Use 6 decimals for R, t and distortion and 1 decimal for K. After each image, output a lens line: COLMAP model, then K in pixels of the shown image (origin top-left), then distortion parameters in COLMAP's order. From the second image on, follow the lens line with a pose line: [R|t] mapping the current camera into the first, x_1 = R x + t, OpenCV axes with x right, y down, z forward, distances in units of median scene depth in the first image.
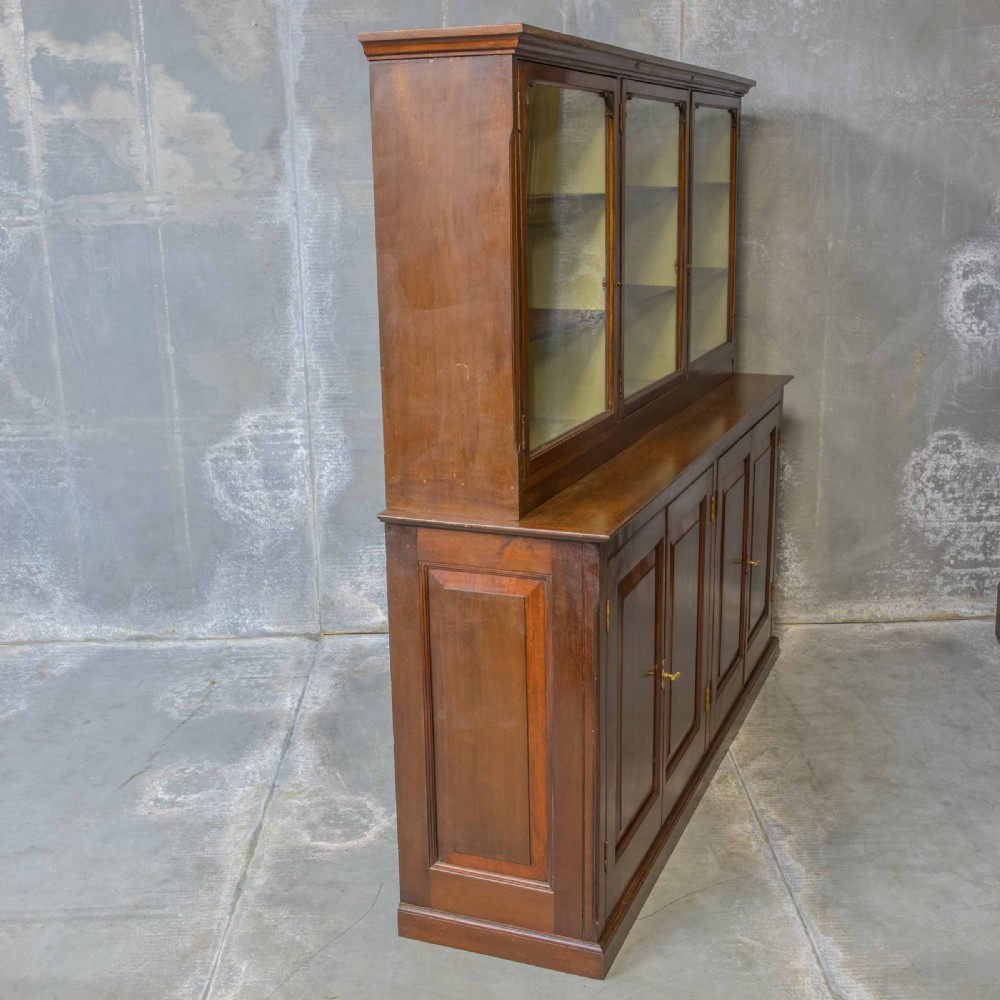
lens RADIAL K [[1314.9, 0, 501.4], [0, 1314.9, 496.3], [0, 0, 1]] dist [-0.085482, 0.110728]
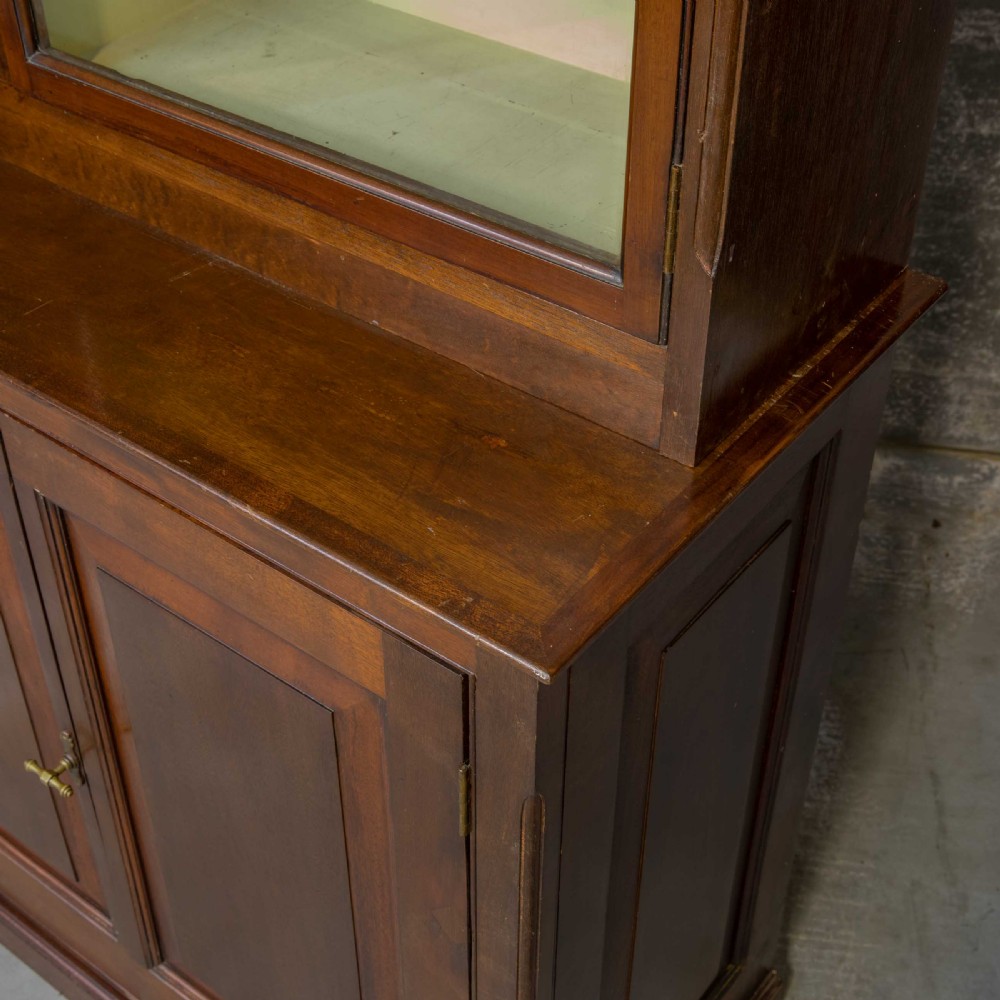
lens RADIAL K [[1596.7, 0, 446.1], [0, 1596.7, 496.7], [0, 0, 1]] dist [-0.029911, 0.182807]
pose [[0.986624, 0.105736, -0.124070, 0.118708], [-0.039378, 0.893151, 0.448031, -0.133199], [0.158187, -0.437152, 0.885367, 0.559689]]
